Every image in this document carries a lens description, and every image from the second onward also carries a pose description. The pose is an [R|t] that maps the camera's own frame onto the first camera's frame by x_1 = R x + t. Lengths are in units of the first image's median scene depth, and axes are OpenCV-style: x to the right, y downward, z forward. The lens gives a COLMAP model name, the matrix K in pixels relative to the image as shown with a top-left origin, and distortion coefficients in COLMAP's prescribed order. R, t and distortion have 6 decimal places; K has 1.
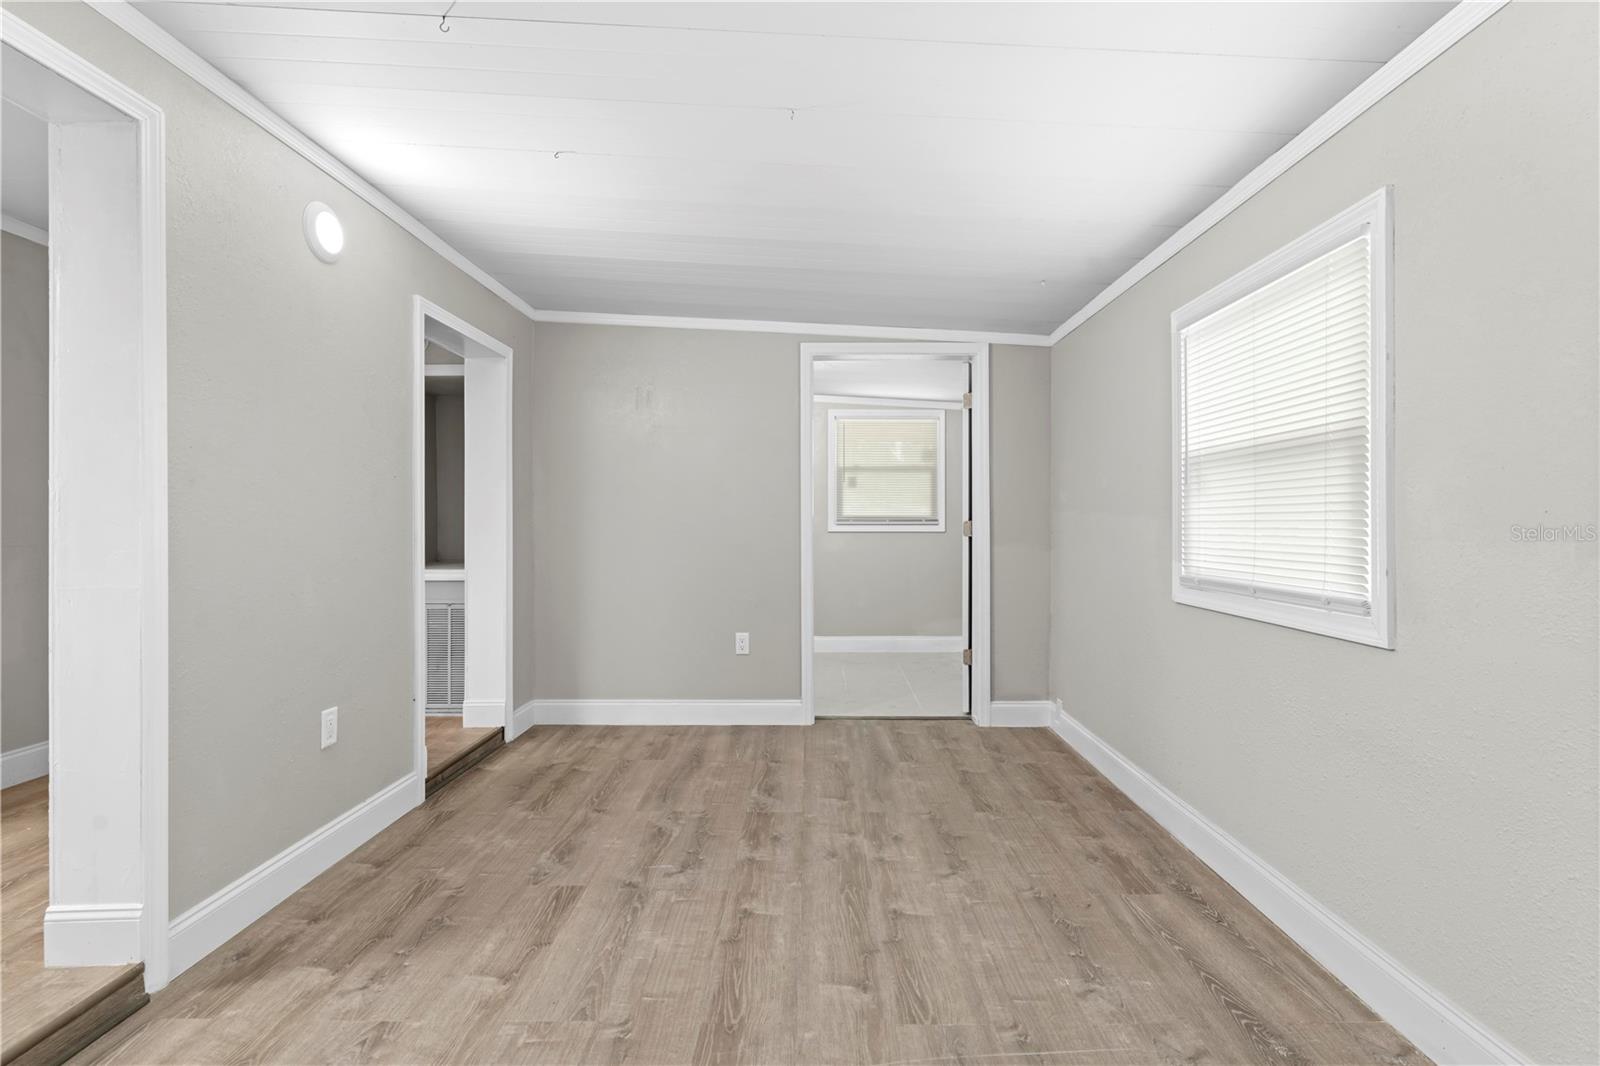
lens RADIAL K [[744.3, 0, 809.9], [0, 744.3, 521.8], [0, 0, 1]] dist [0.003698, -0.001065]
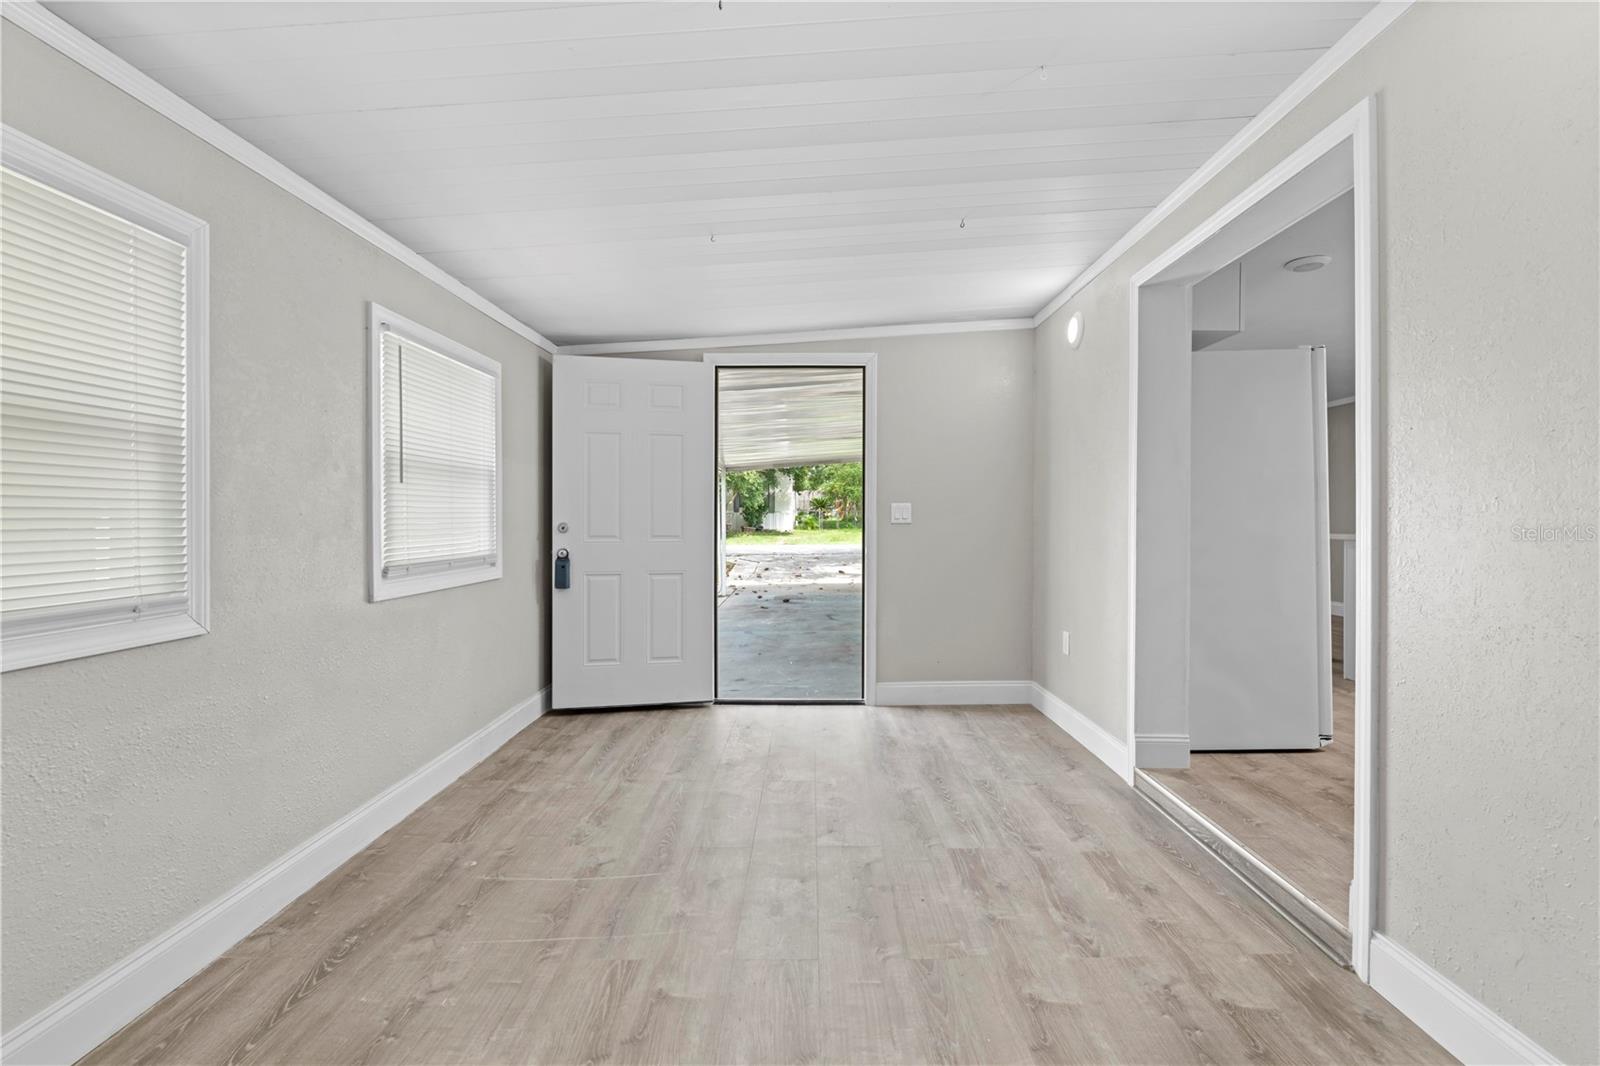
lens RADIAL K [[702.0, 0, 810.9], [0, 702.0, 521.8], [0, 0, 1]] dist [0.001419, -0.000808]
pose [[-0.999988, 0.004826, -0.001296, -0.130144], [0.004824, 0.999986, 0.002012, 0.003878], [0.001306, 0.002006, -0.999997, 1.960673]]
